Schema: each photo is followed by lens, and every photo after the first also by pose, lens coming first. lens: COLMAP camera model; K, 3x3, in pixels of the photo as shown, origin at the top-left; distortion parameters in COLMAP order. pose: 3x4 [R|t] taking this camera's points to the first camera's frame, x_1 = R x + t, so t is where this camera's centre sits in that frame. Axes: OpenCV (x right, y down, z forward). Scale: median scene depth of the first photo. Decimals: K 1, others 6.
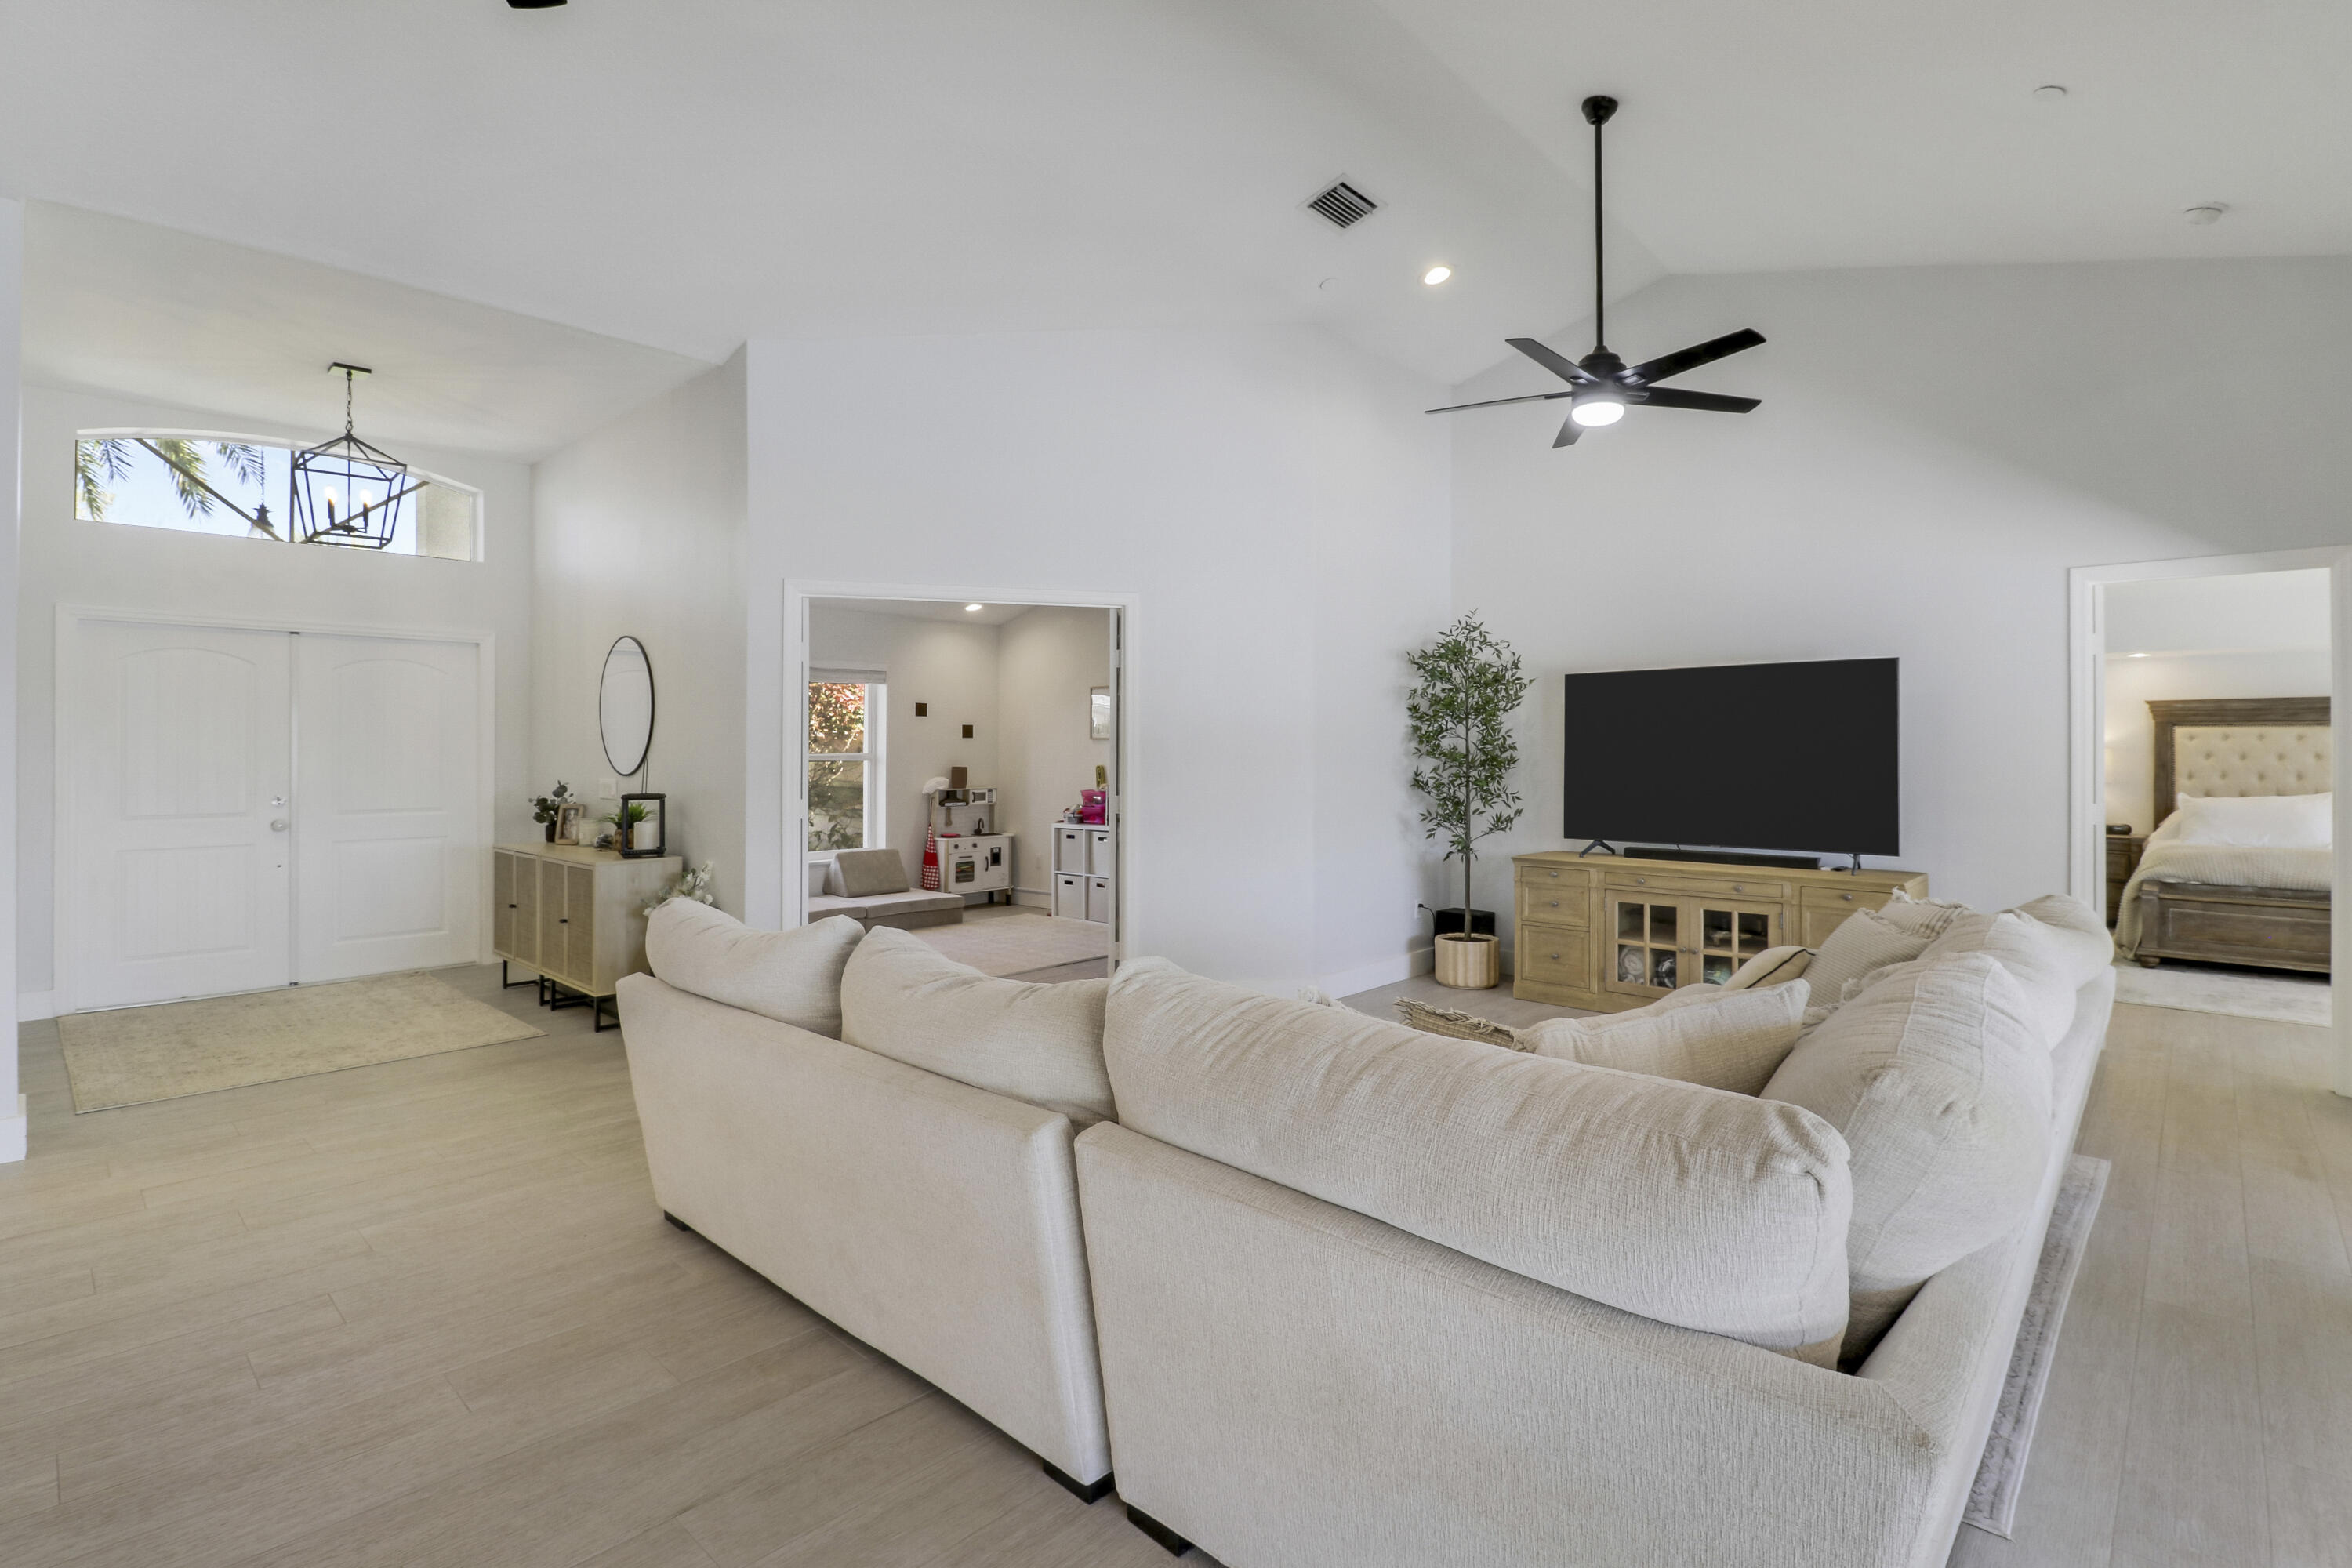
lens RADIAL K [[1089.9, 0, 1190.3], [0, 1089.9, 753.7], [0, 0, 1]] dist [-0.003549, -0.007561]
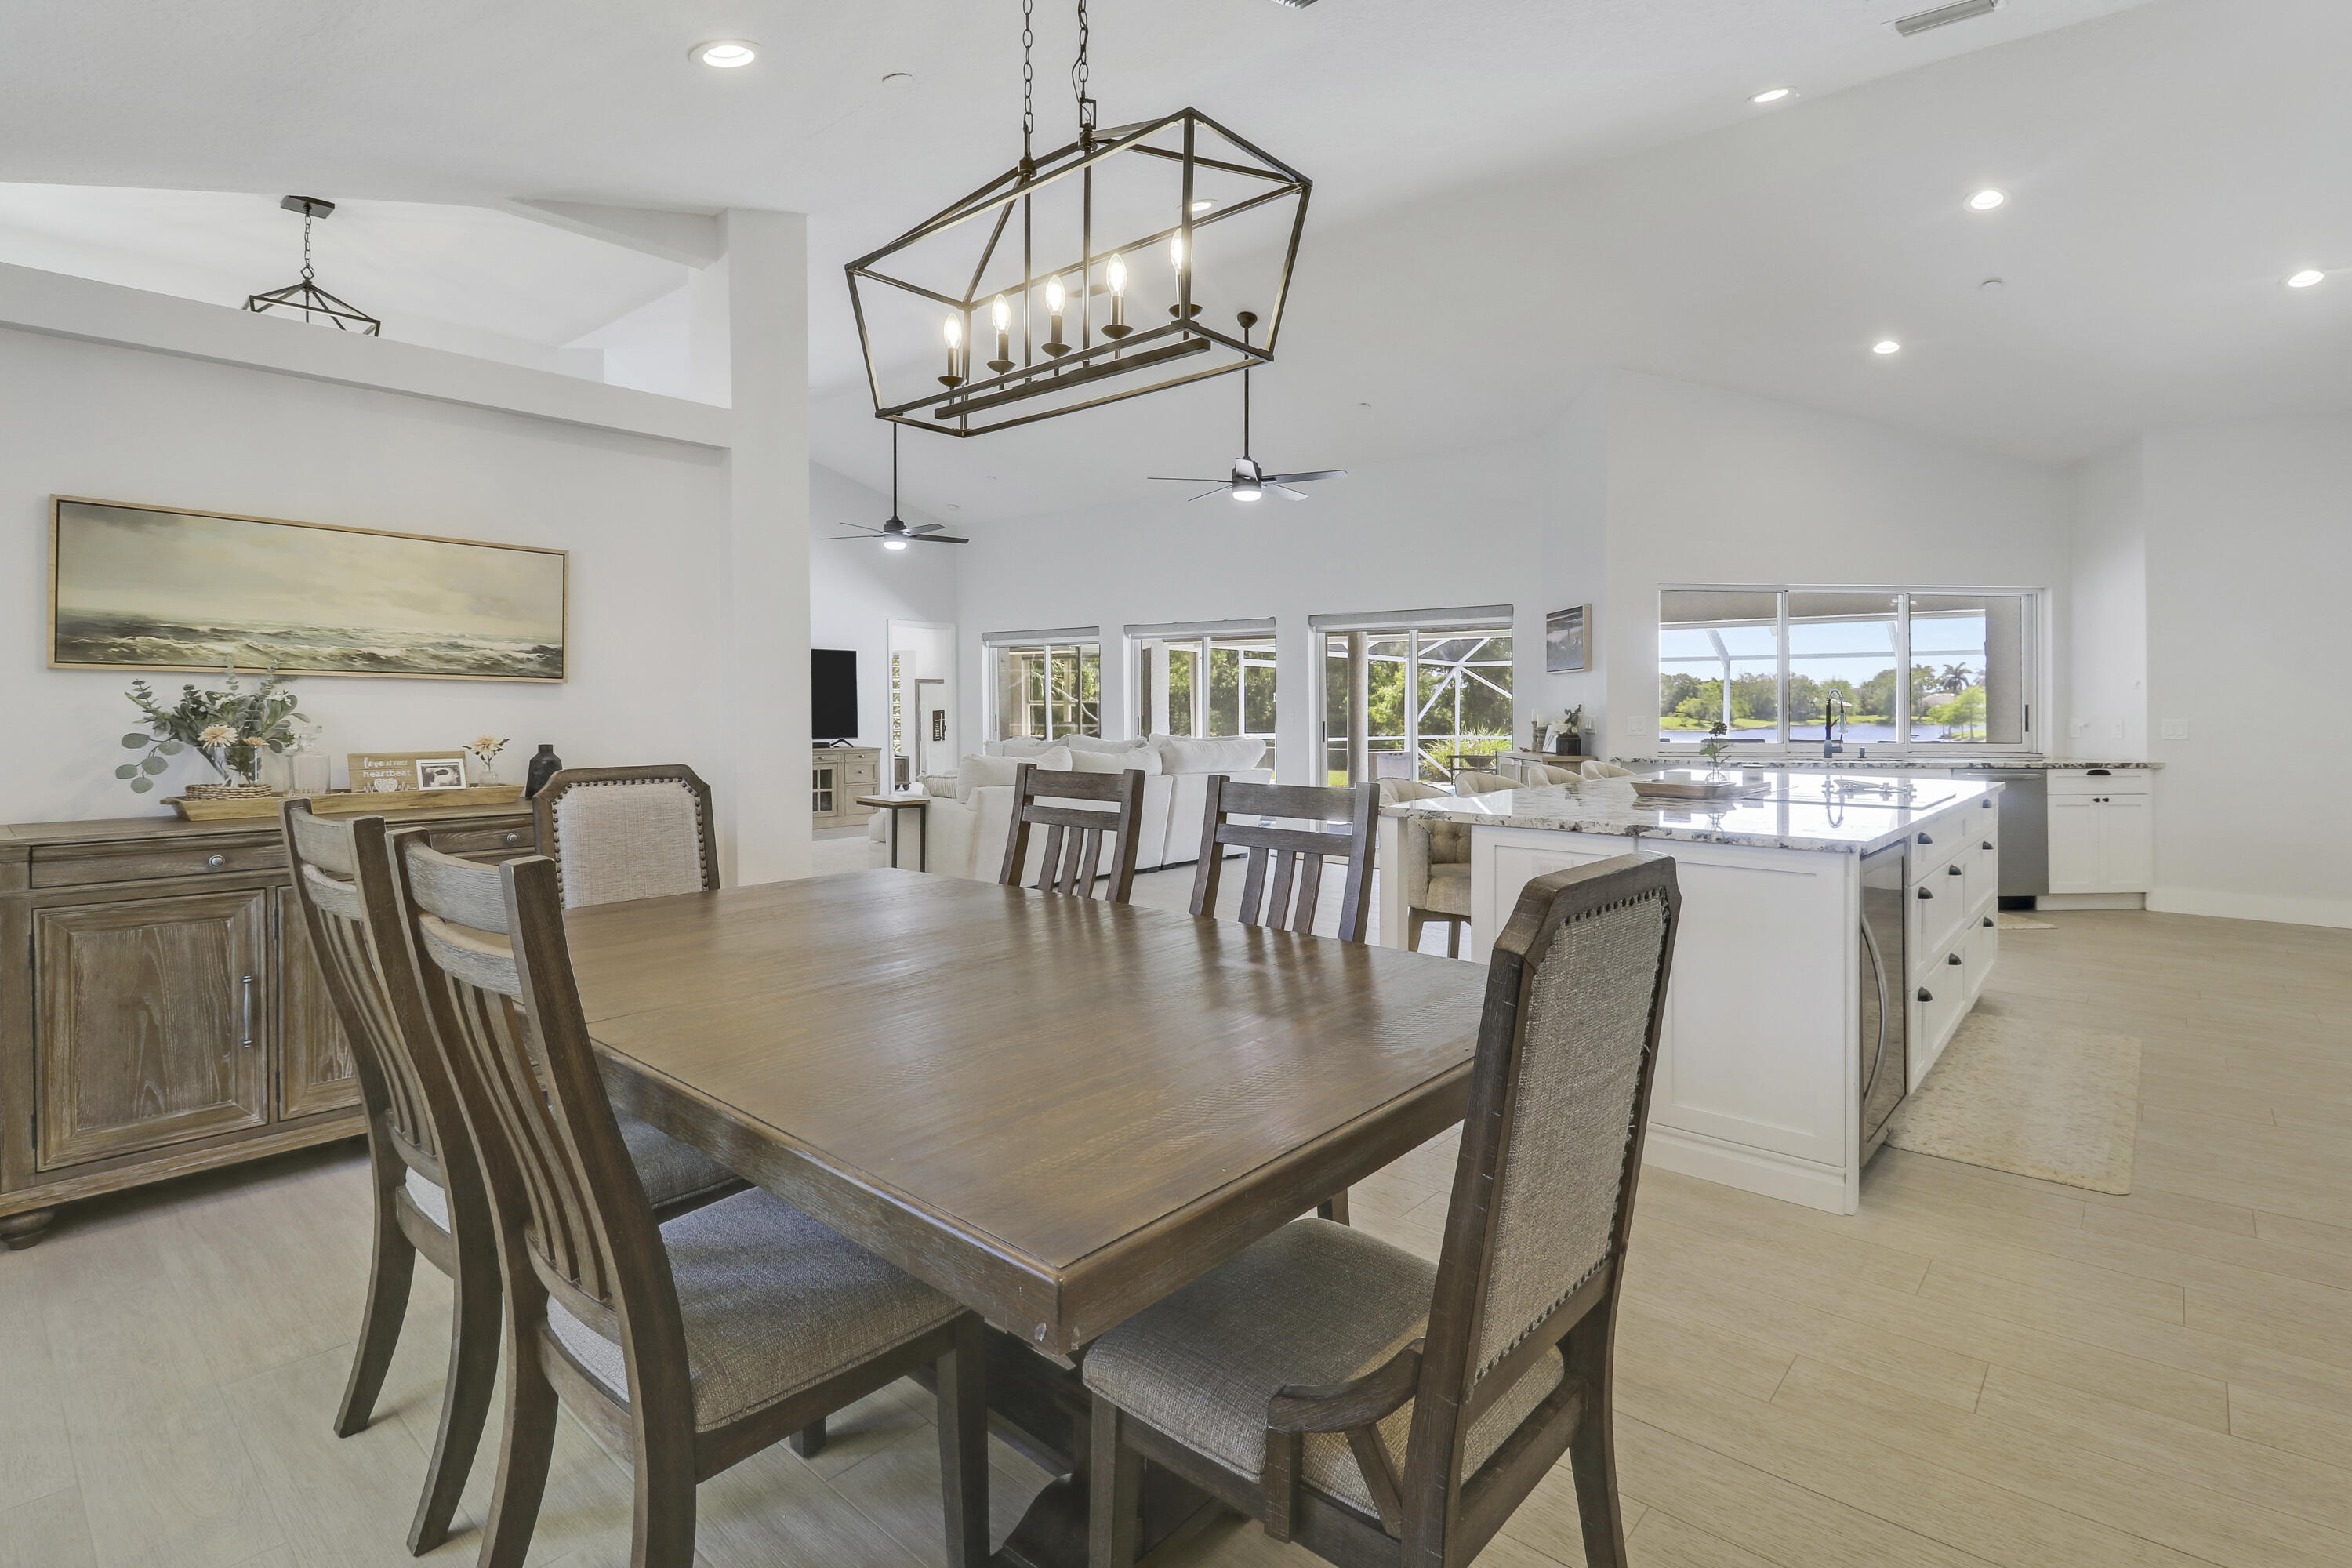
lens RADIAL K [[1120.9, 0, 1179.9], [0, 1120.9, 705.3], [0, 0, 1]] dist [-0.001433, -0.007733]
pose [[-0.035978, -0.001646, 0.999351, -1.439635], [-0.003755, 0.999992, 0.001512, 0.015326], [-0.999346, -0.003698, -0.035984, 0.344689]]
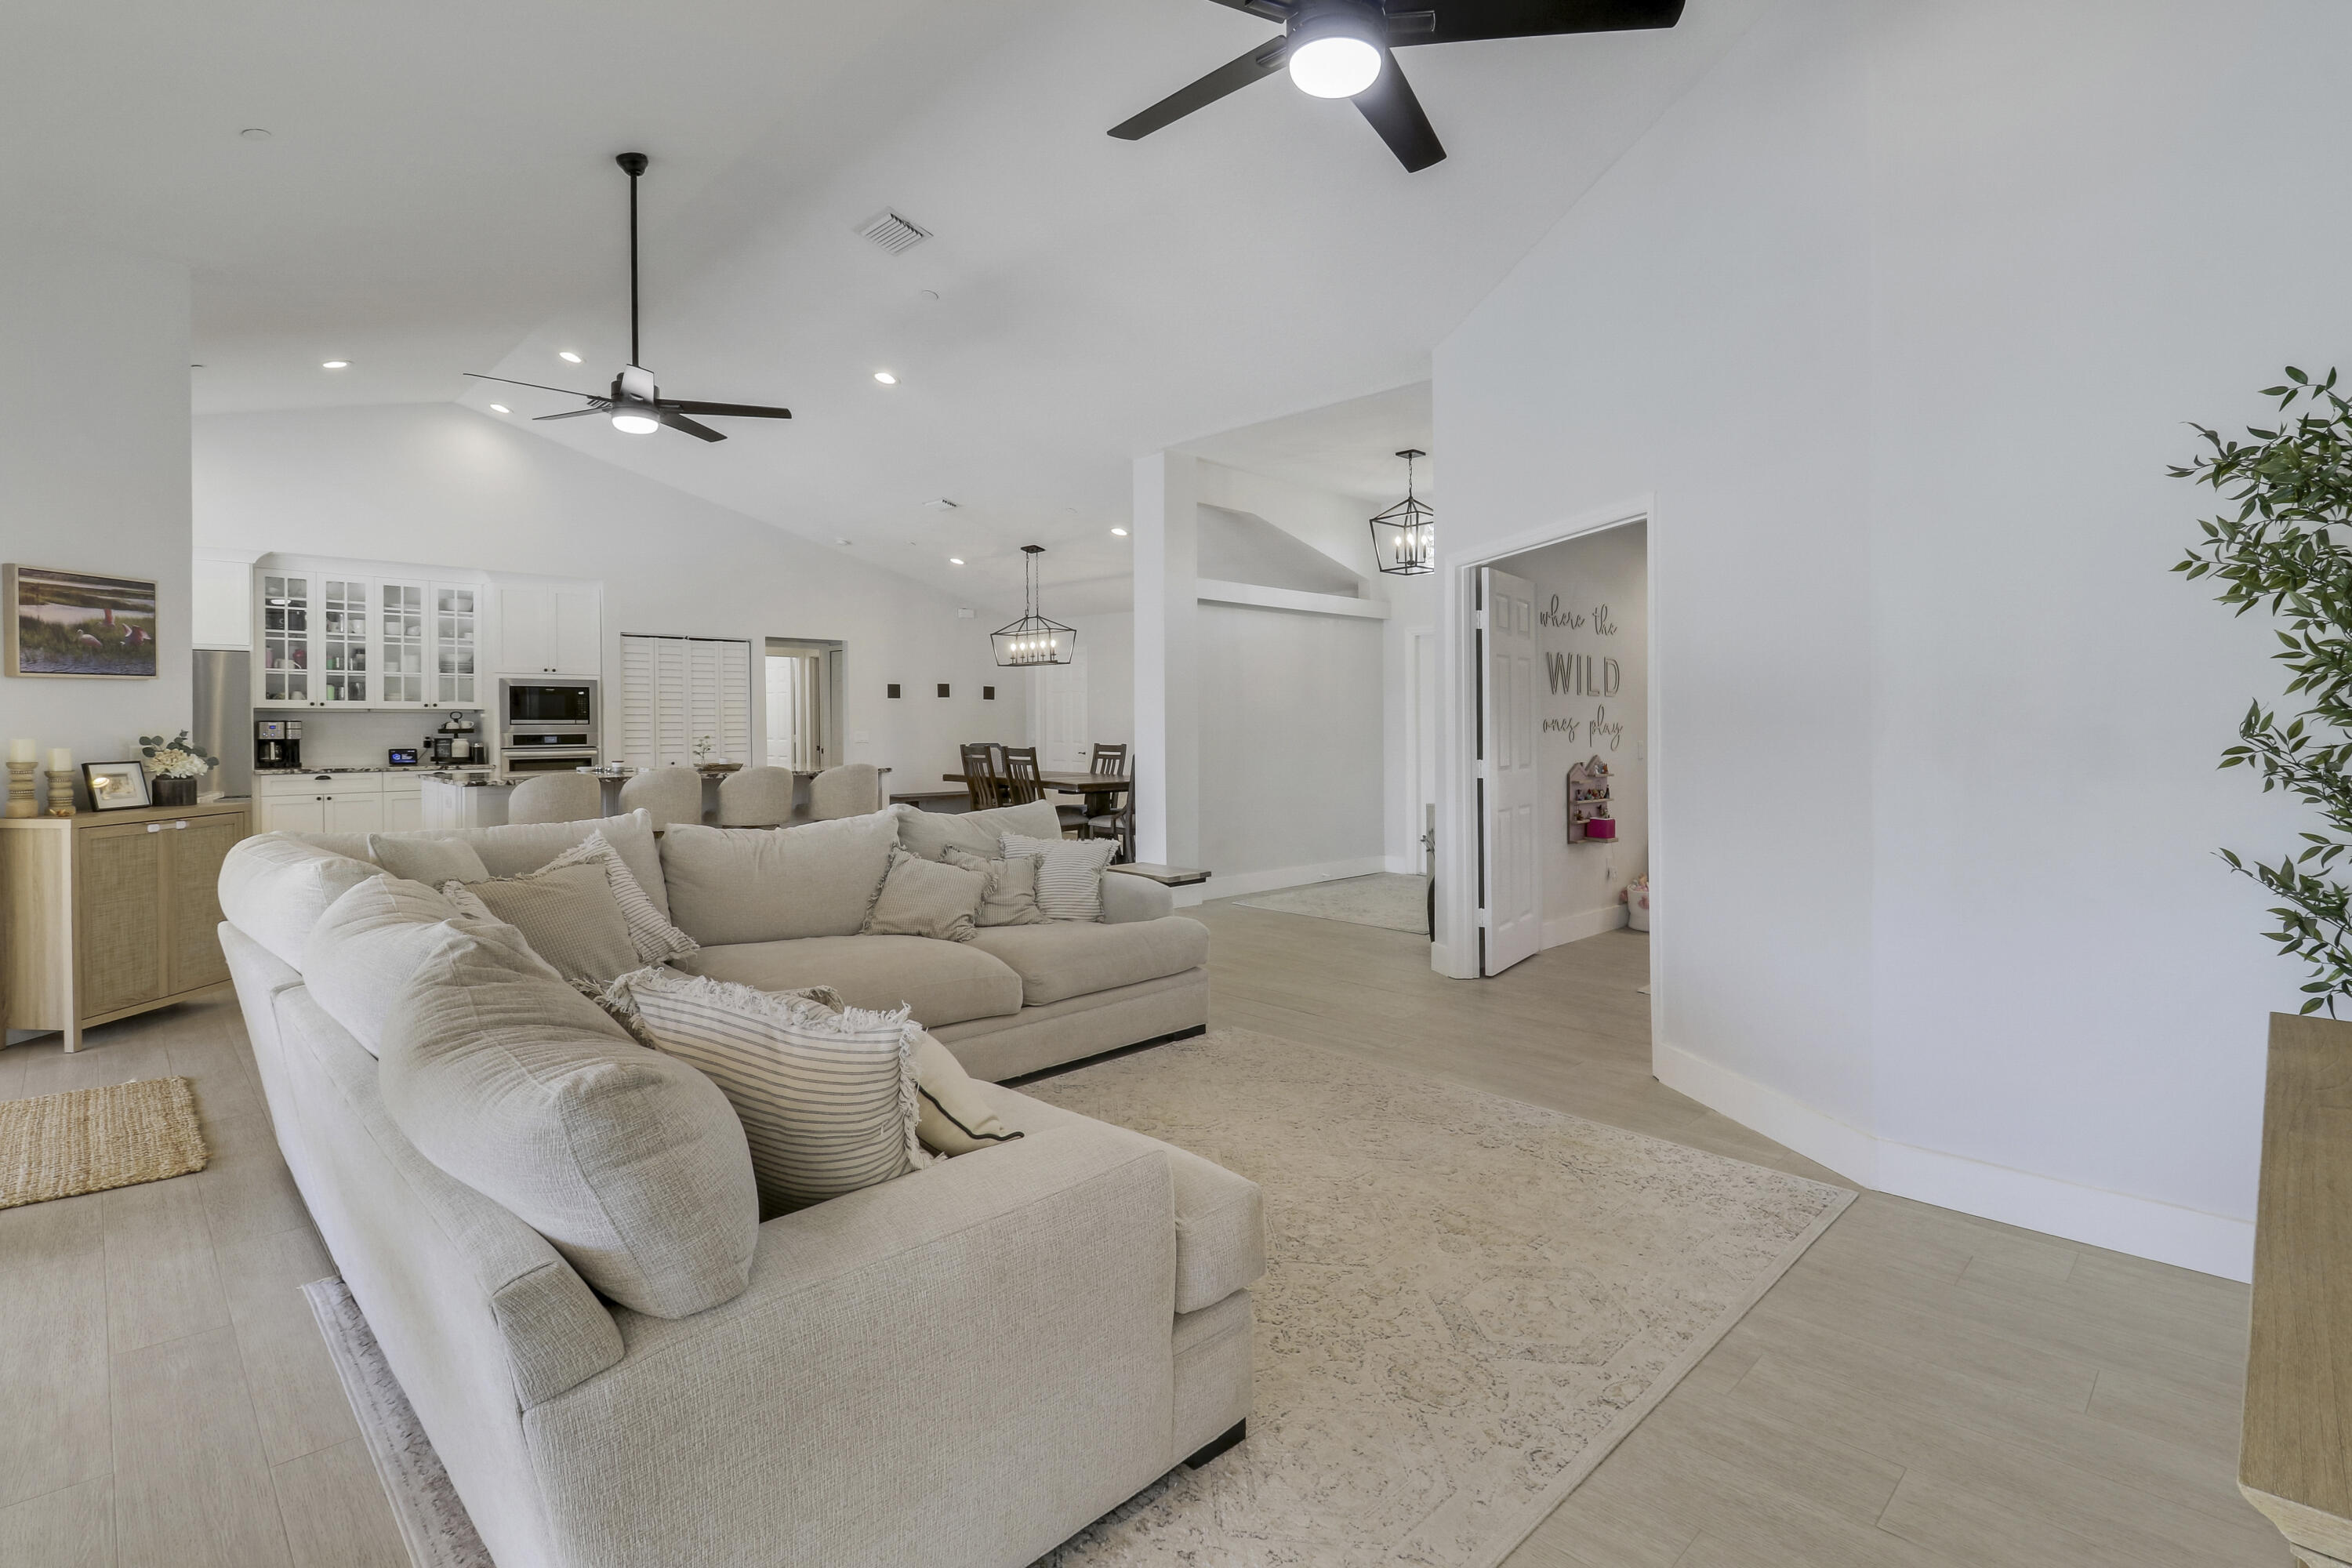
lens RADIAL K [[1128.7, 0, 1185.1], [0, 1128.7, 728.7], [0, 0, 1]] dist [-0.005740, -0.005364]
pose [[-0.029979, 0.006622, -0.999529, 0.667333], [-0.005534, 0.999962, 0.006791, 0.004539], [0.999535, 0.005735, -0.029941, 0.666204]]
